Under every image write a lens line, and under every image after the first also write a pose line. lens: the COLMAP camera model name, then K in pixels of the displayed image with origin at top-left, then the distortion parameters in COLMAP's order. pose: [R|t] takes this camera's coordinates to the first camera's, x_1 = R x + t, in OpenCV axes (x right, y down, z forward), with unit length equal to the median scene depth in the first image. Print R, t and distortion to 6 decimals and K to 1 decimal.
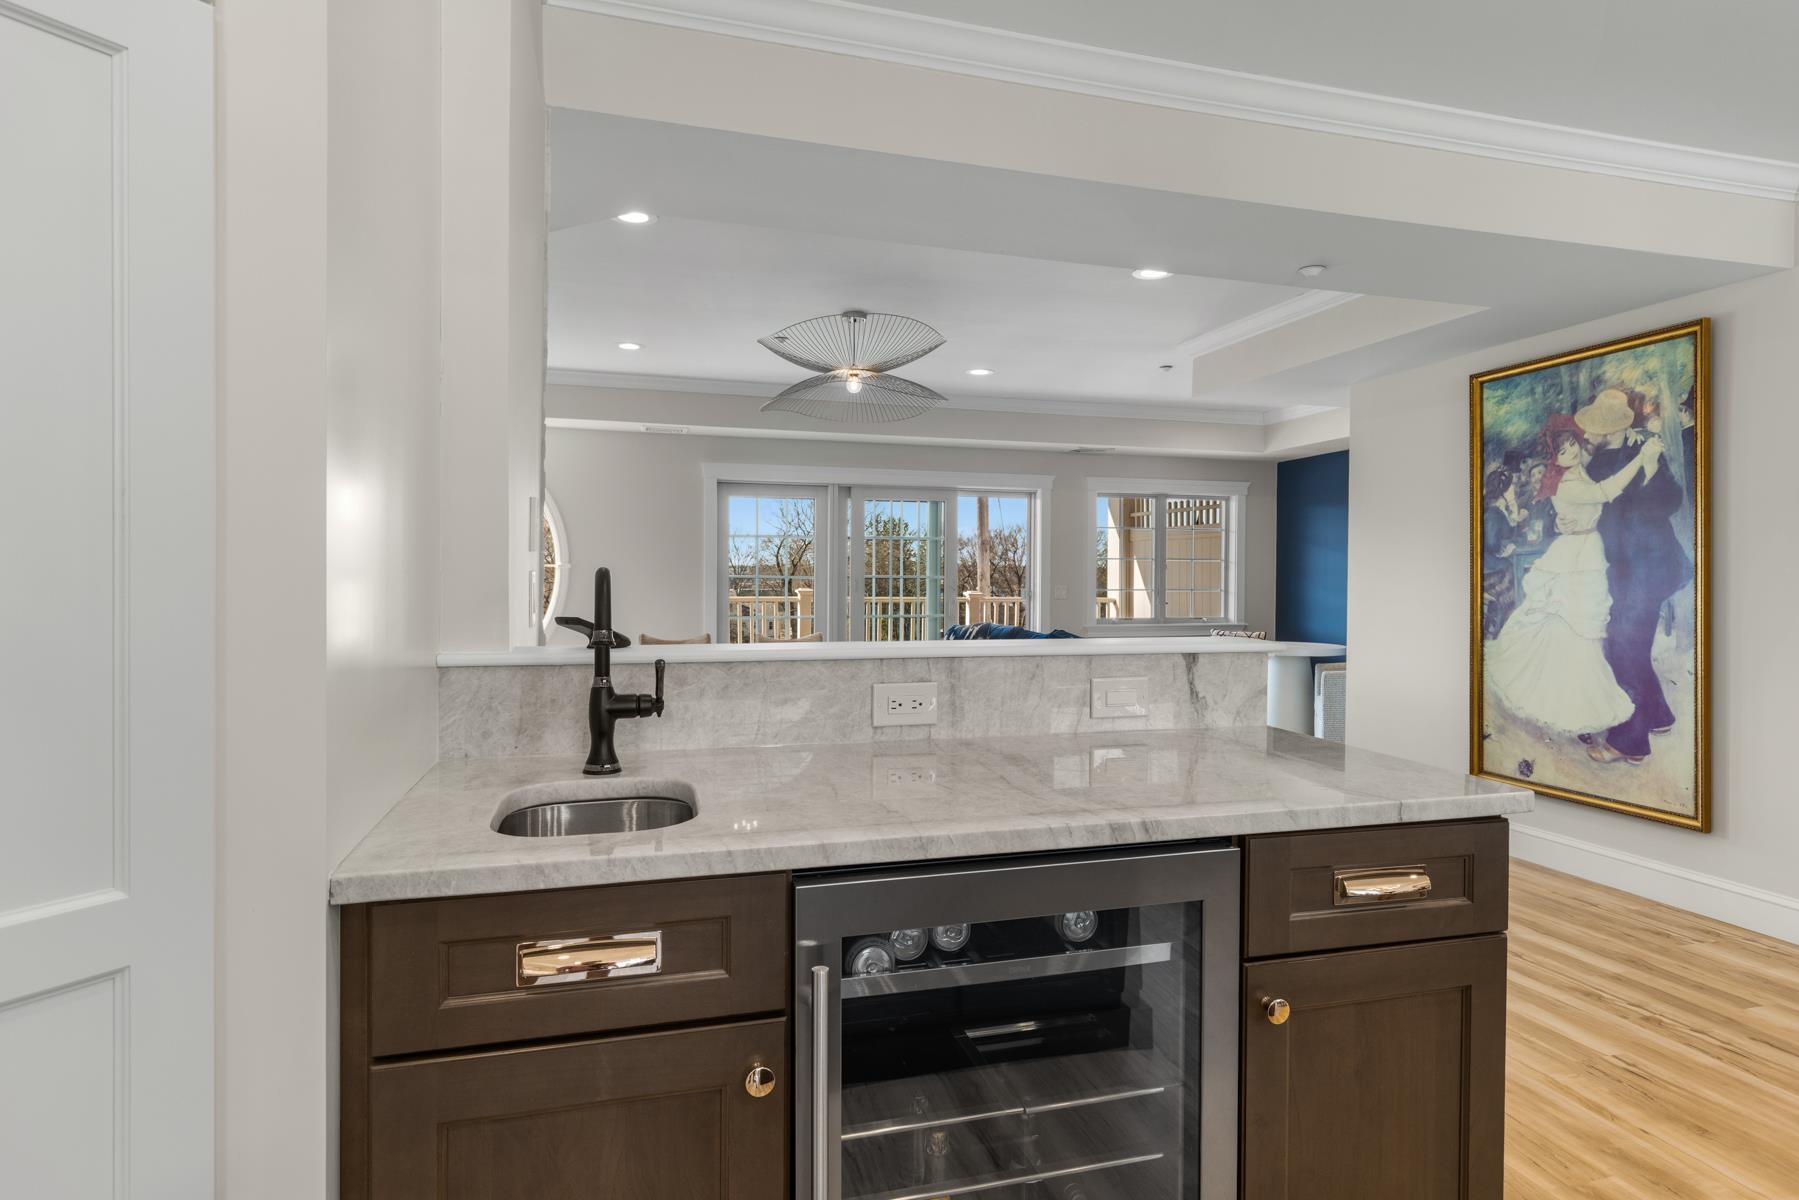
lens RADIAL K [[984.6, 0, 898.0], [0, 984.6, 585.8], [0, 0, 1]] dist [-0.020815, -0.000303]
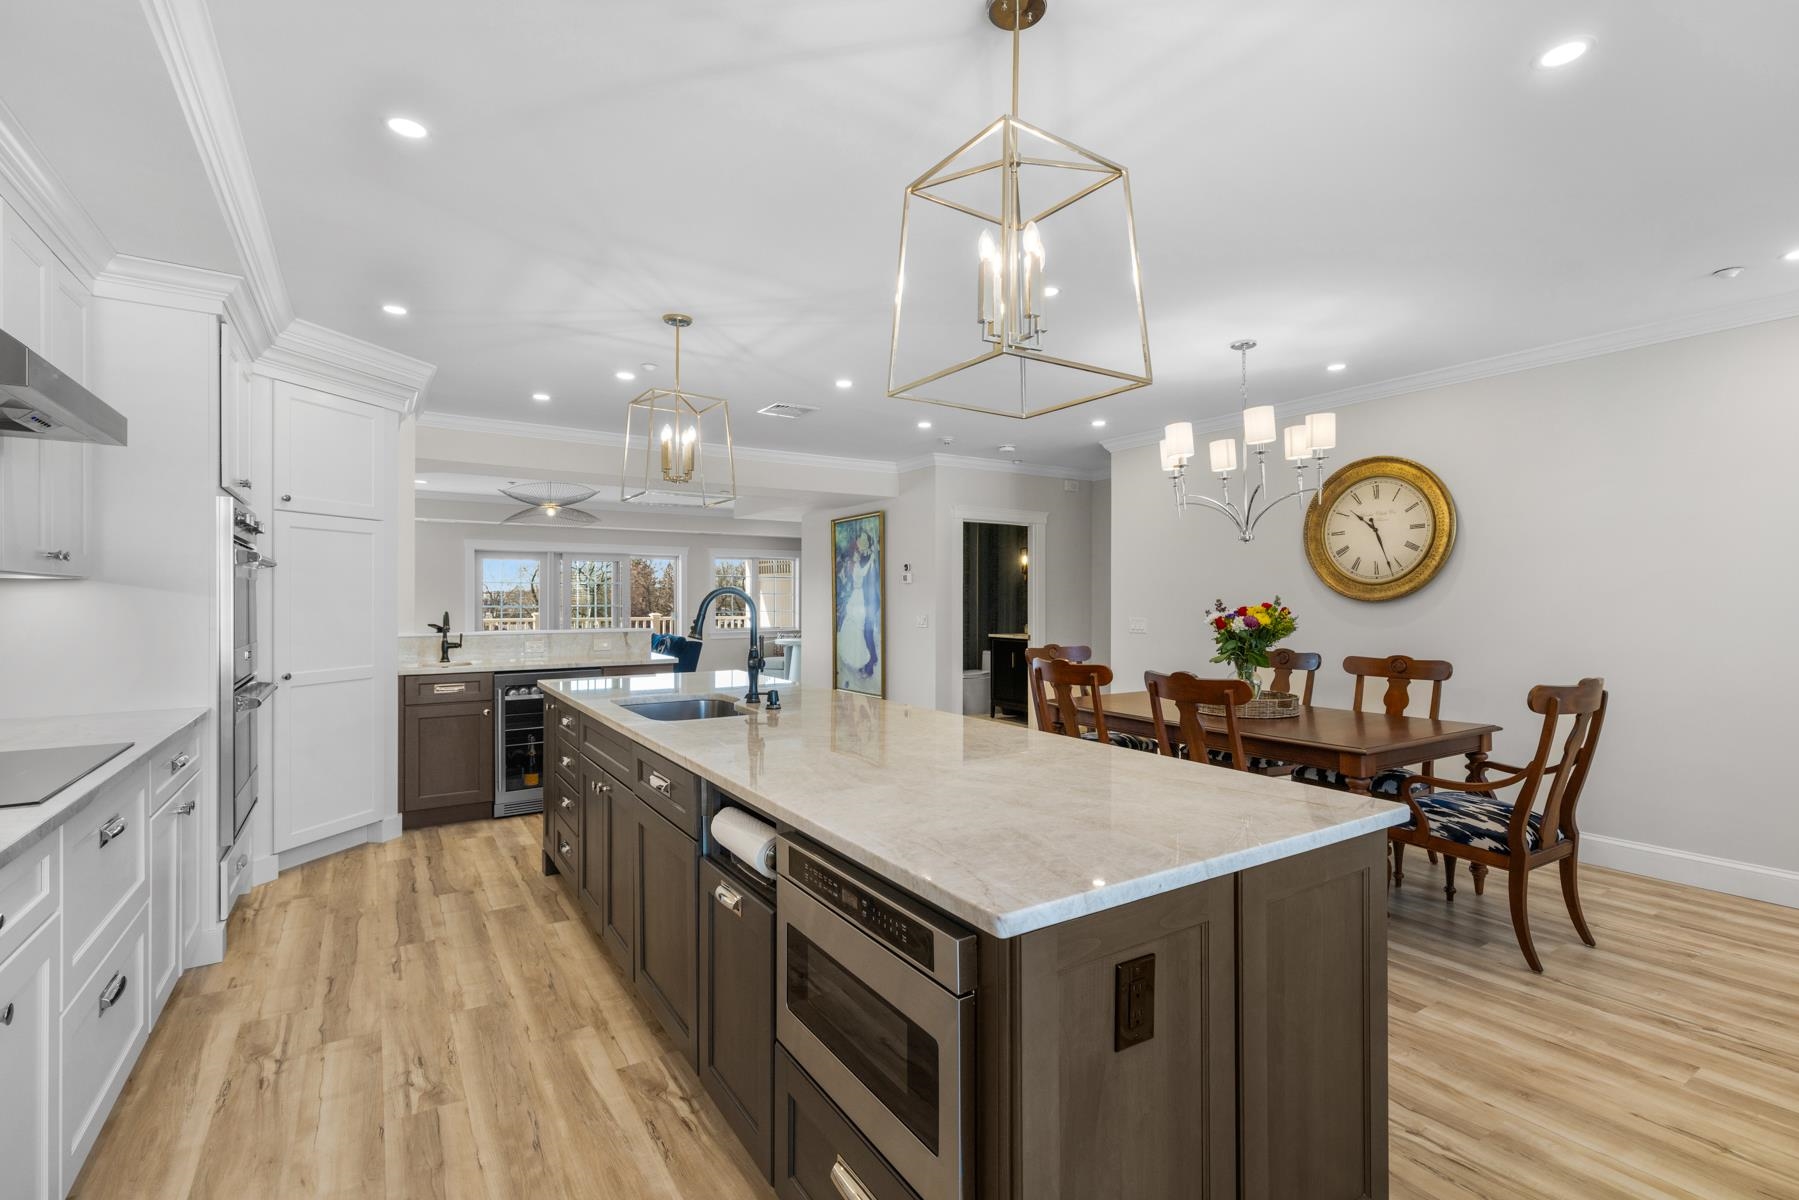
lens RADIAL K [[818.5, 0, 908.0], [0, 818.5, 599.2], [0, 0, 1]] dist [0.009509, -0.001724]
pose [[0.953694, -0.007551, 0.300682, 0.180656], [0.010419, 0.999914, -0.007936, -0.007841], [-0.300597, 0.010702, 0.953691, -1.004396]]
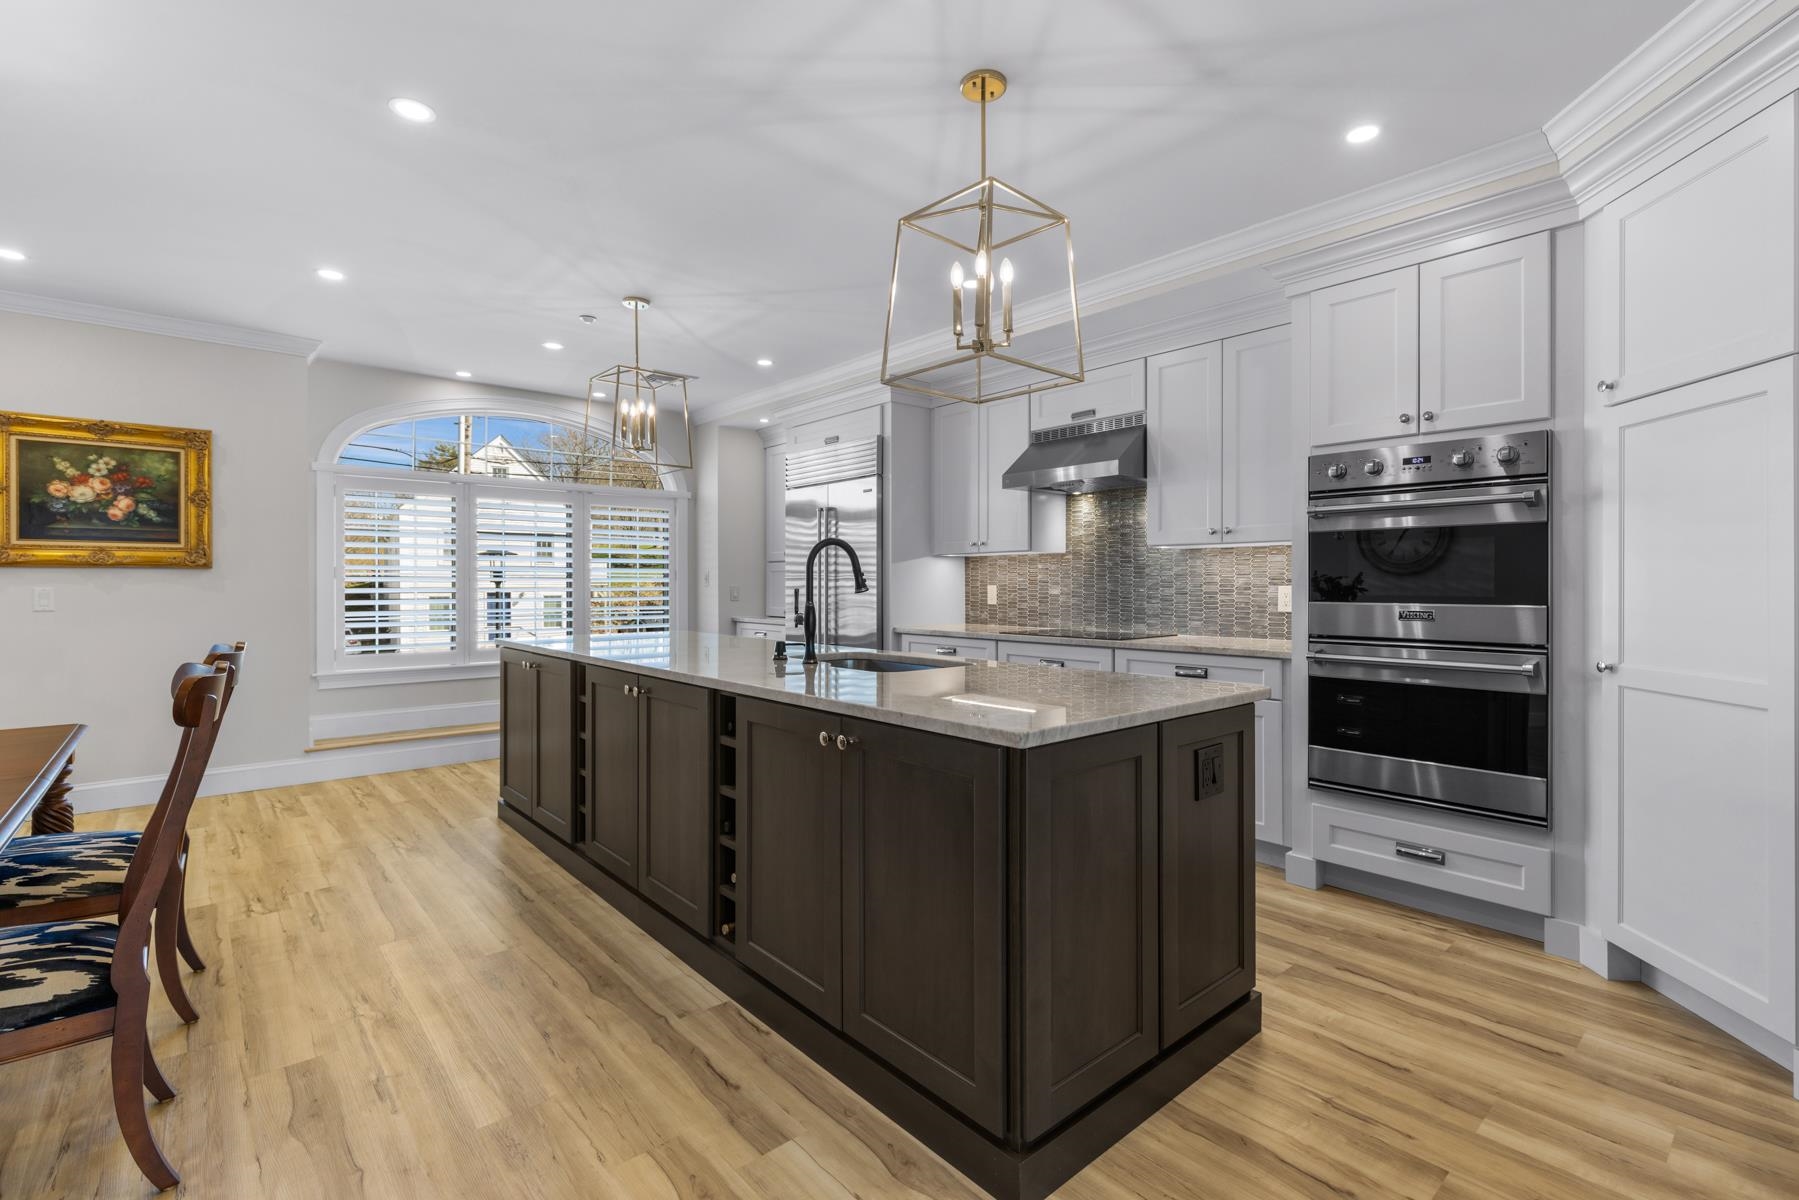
lens RADIAL K [[818.5, 0, 910.3], [0, 818.5, 583.2], [0, 0, 1]] dist [0.009509, -0.001724]
pose [[-0.899964, -0.006891, -0.435910, 0.492100], [-0.011687, 0.999897, 0.008321, 0.005316], [0.435808, 0.012583, -0.899952, 0.388567]]
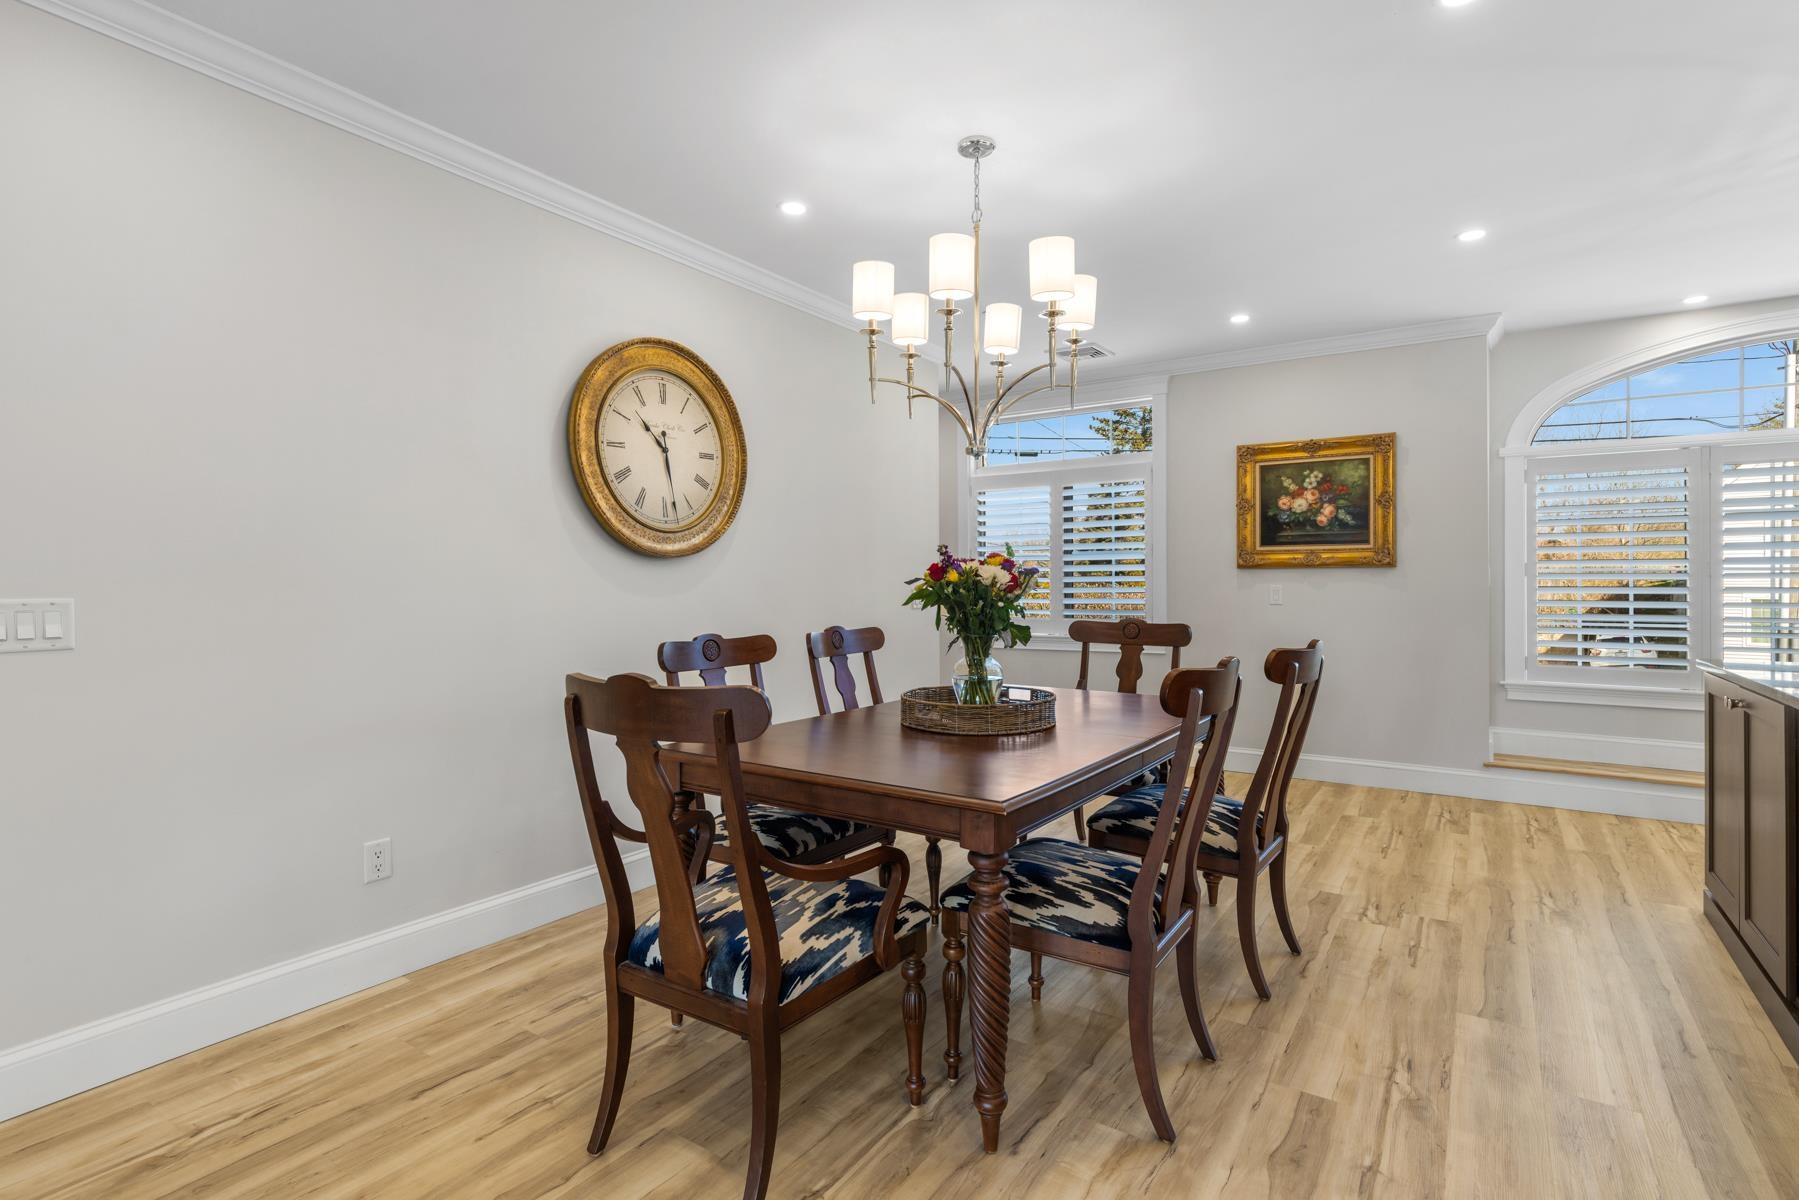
lens RADIAL K [[871.4, 0, 911.9], [0, 871.4, 581.1], [0, 0, 1]] dist [0.003167, 0.000971]
pose [[-0.654018, -0.005031, 0.756462, 0.386186], [0.005619, 0.999918, 0.011508, 0.007389], [-0.756458, 0.011777, -0.653936, 0.274477]]
